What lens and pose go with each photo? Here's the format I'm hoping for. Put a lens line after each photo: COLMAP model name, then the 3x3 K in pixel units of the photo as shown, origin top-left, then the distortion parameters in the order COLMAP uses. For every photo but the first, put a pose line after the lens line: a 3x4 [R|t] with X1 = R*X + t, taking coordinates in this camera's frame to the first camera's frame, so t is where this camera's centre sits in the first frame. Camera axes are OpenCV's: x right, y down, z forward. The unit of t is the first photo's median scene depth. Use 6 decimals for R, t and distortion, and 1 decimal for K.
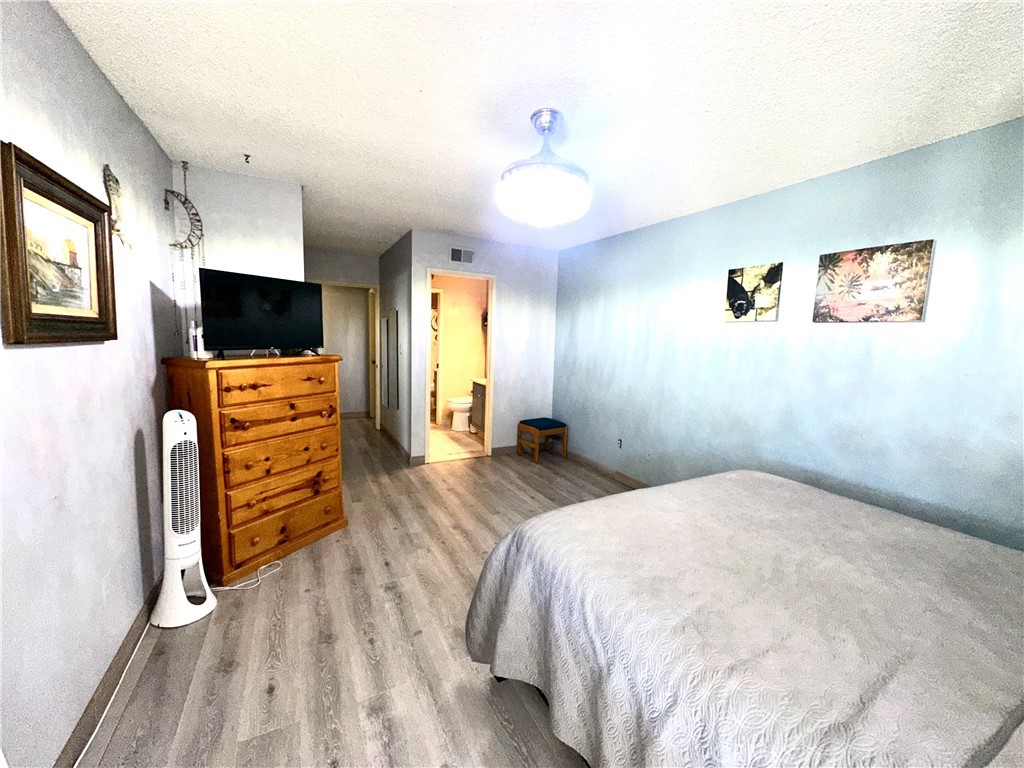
lens RADIAL K [[407.3, 0, 509.9], [0, 407.3, 380.3], [0, 0, 1]] dist [-0.004183, 0.000413]
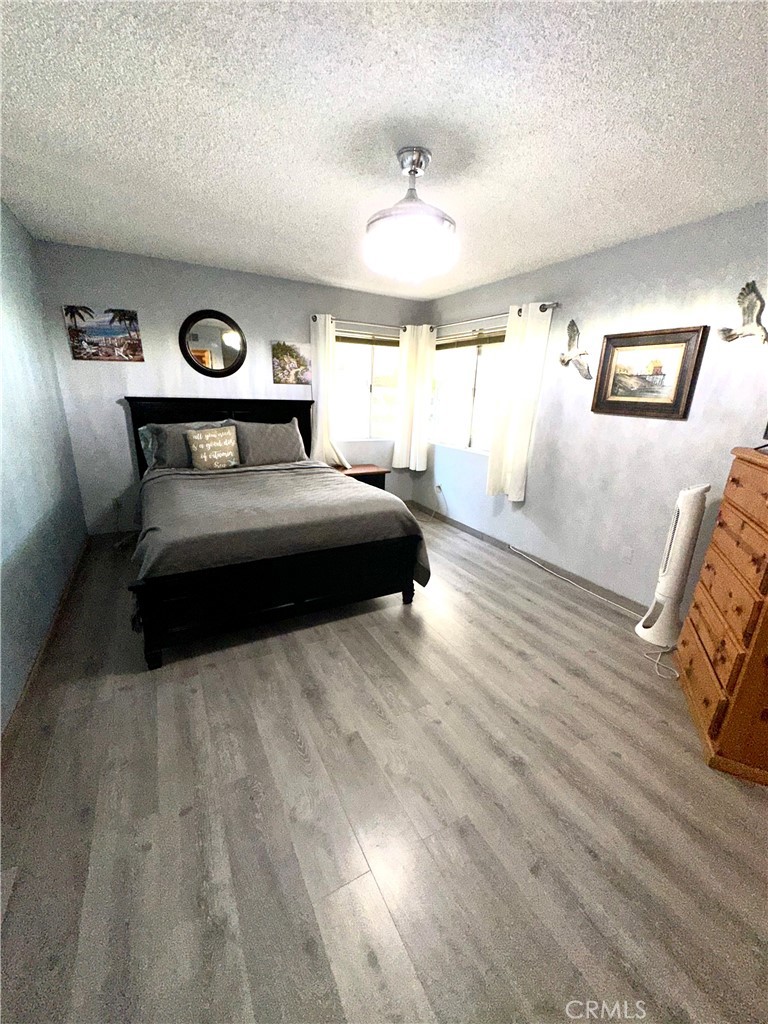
lens RADIAL K [[407.3, 0, 378.6], [0, 407.3, 518.9], [0, 0, 1]] dist [-0.004183, 0.000413]
pose [[-0.996631, -0.078767, -0.022866, 0.146895], [-0.081395, 0.915520, 0.393951, -0.220514], [-0.010097, 0.394485, -0.918847, 2.153672]]
